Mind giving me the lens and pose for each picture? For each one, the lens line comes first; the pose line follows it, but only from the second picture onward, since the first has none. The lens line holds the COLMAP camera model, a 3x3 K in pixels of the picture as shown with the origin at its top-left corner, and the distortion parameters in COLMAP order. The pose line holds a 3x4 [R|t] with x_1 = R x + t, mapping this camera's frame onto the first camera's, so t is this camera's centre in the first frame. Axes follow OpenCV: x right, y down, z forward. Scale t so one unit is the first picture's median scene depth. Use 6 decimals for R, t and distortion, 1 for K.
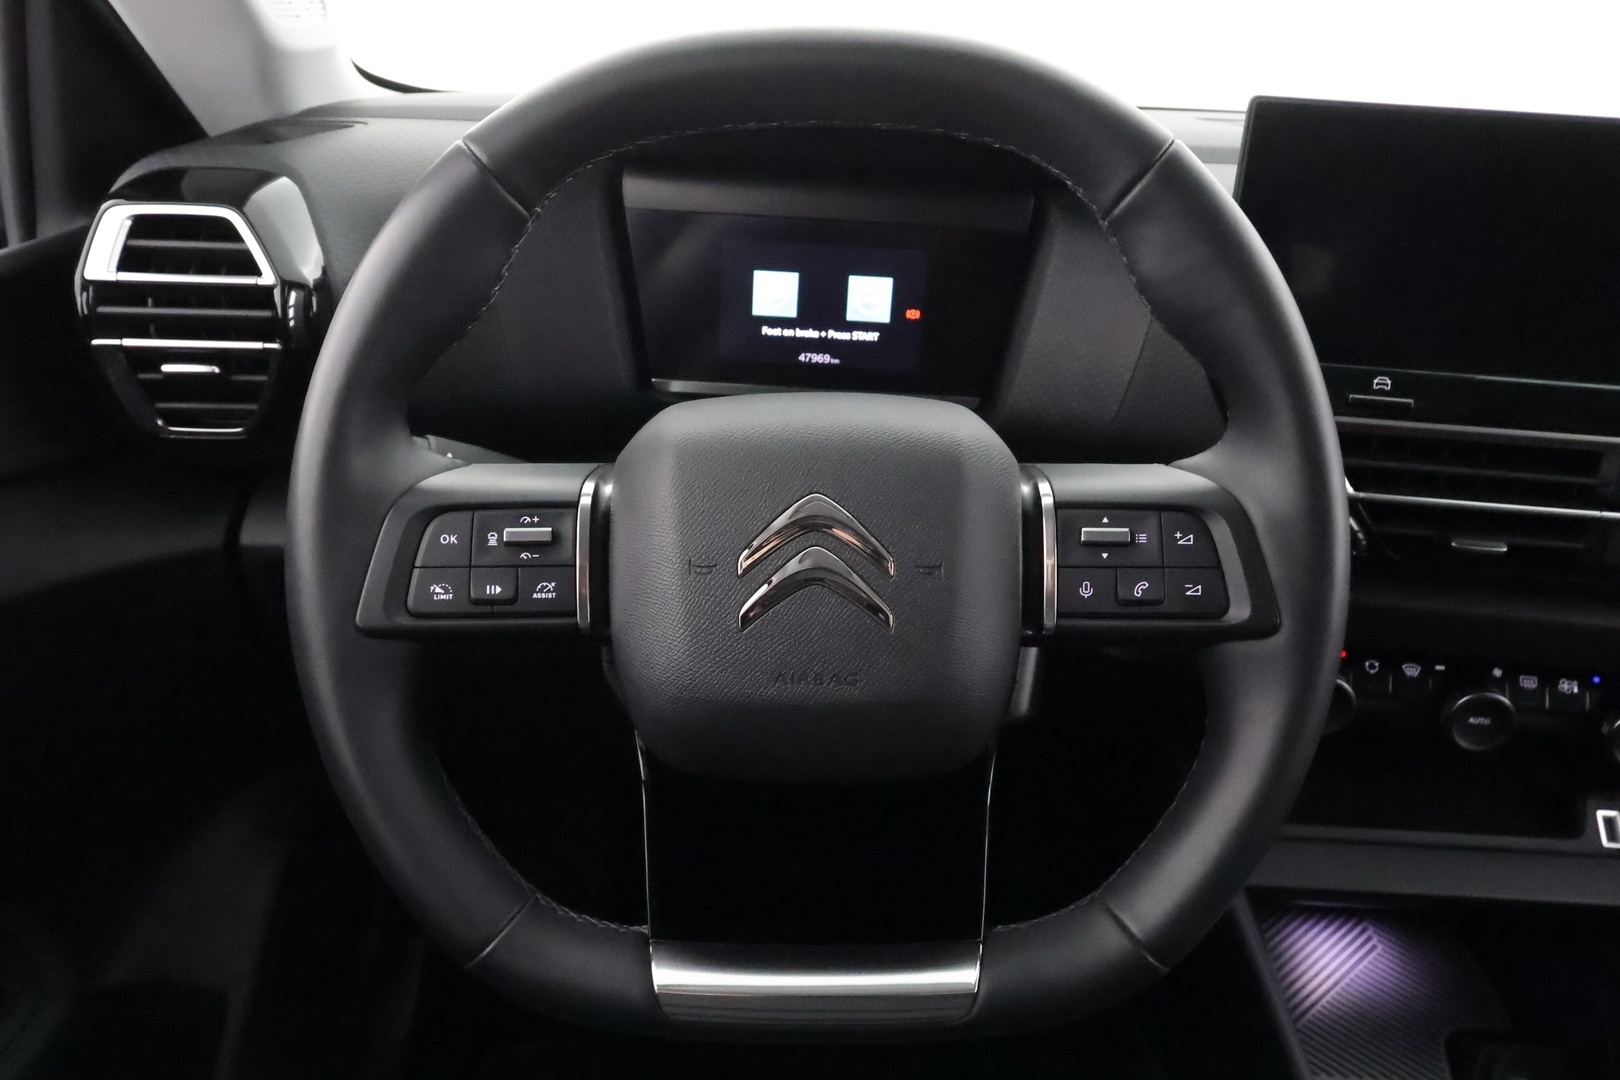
lens RADIAL K [[1178.0, 0, 804.5], [0, 1178.0, 569.6], [0, 0, 1]] dist [0.004260, 0.002882]
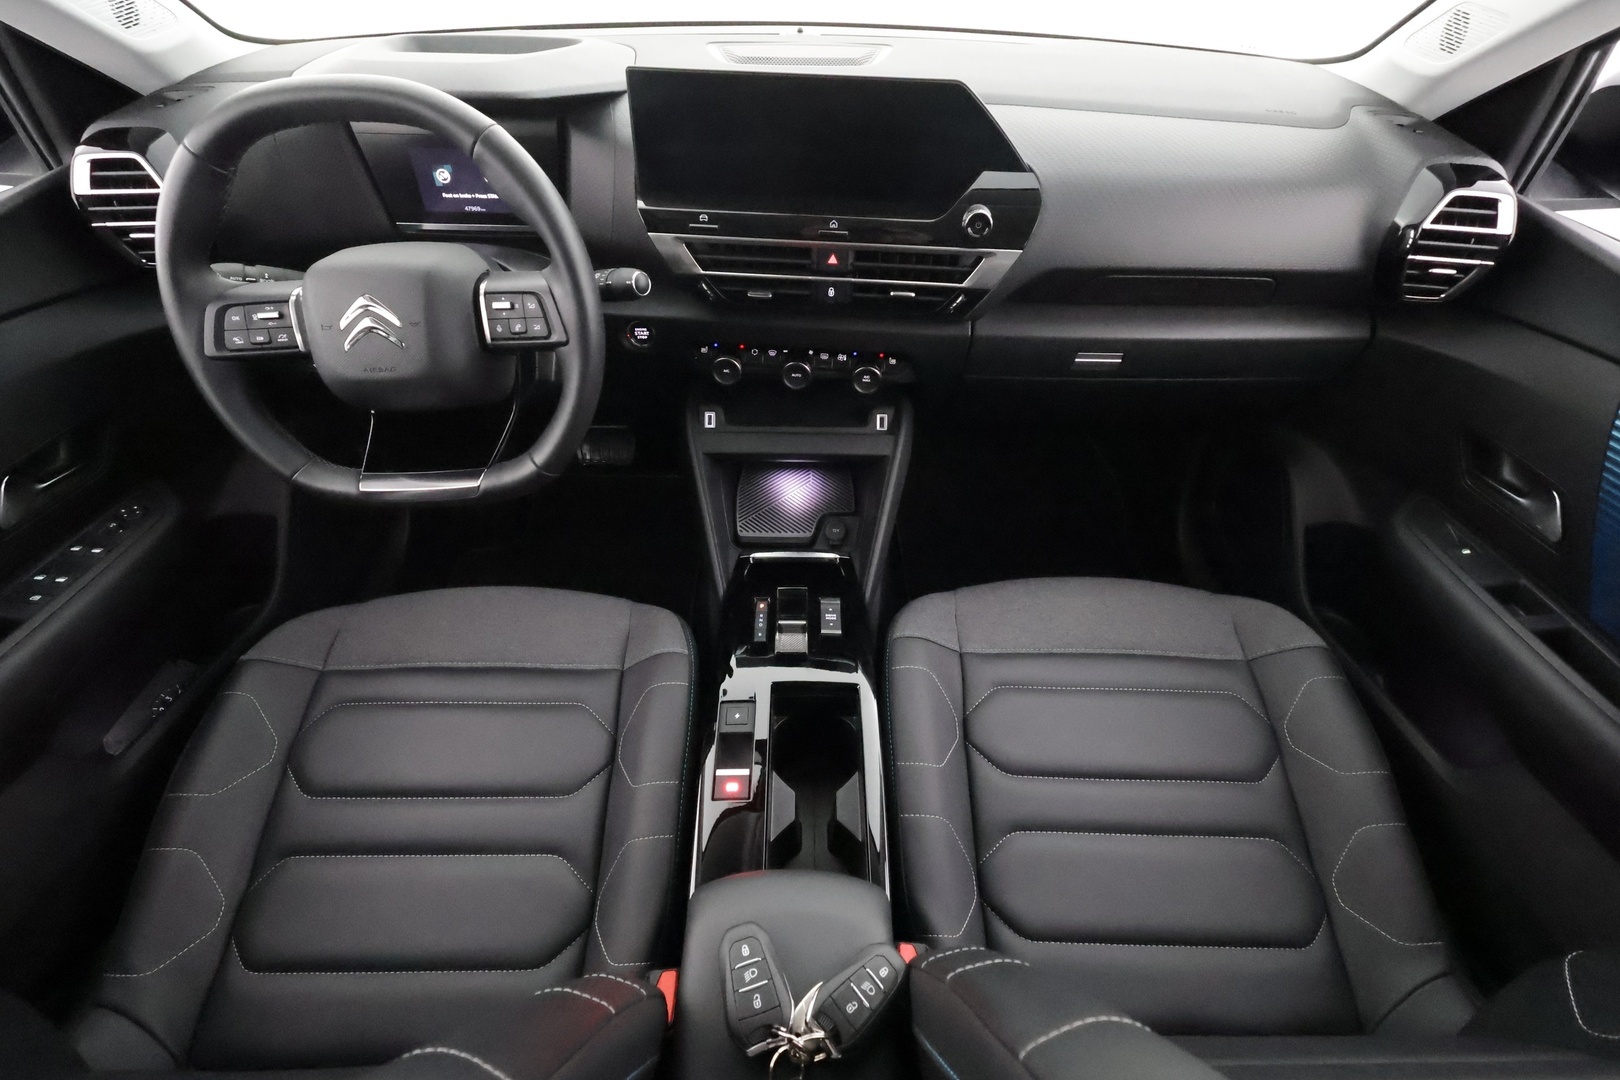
lens RADIAL K [[742.3, 0, 810.0], [0, 742.3, 540.0], [0, 0, 1]] dist [0.001988, 0.000417]
pose [[0.999072, -0.043075, -0.000489, 0.852607], [0.041010, 0.947582, 0.316869, -0.028690], [-0.013186, -0.316595, 0.948469, -0.616451]]
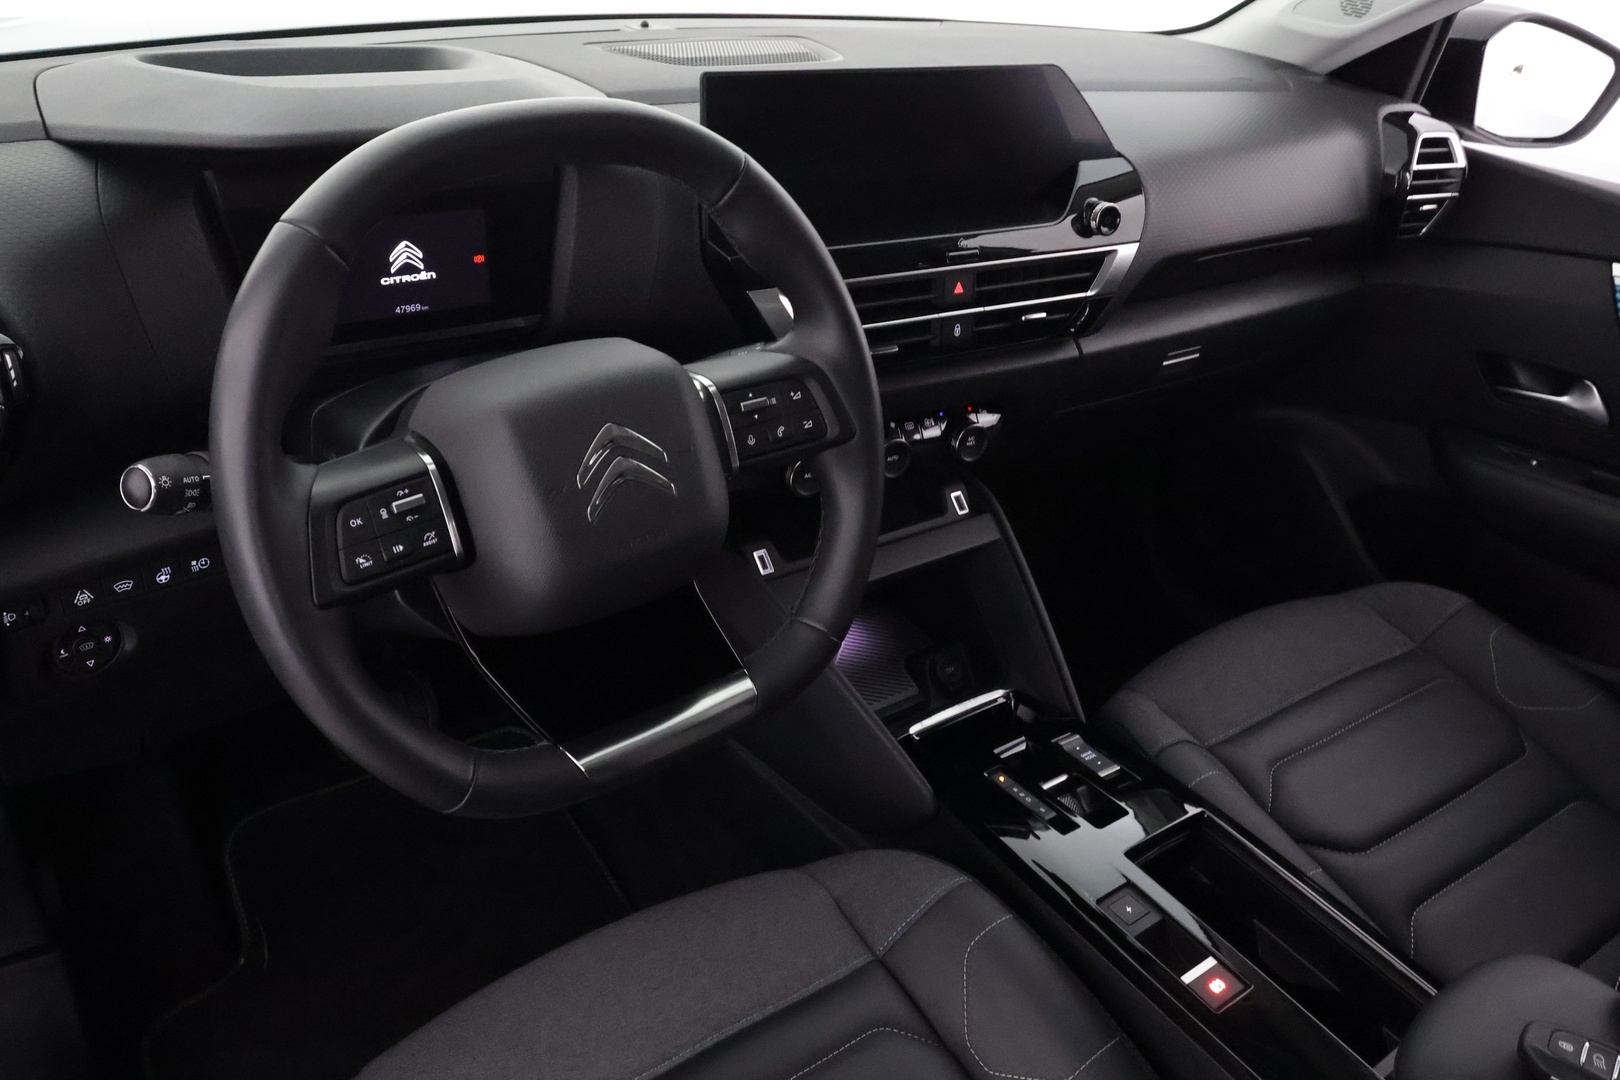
lens RADIAL K [[1282.0, 0, 810.0], [0, 1282.0, 540.0], [0, 0, 1]] dist [0.013508, 0.004321]
pose [[0.789202, -0.292116, 0.540211, -0.669031], [0.227206, 0.956098, 0.185076, -0.154928], [-0.570559, -0.023323, 0.820926, -0.477874]]
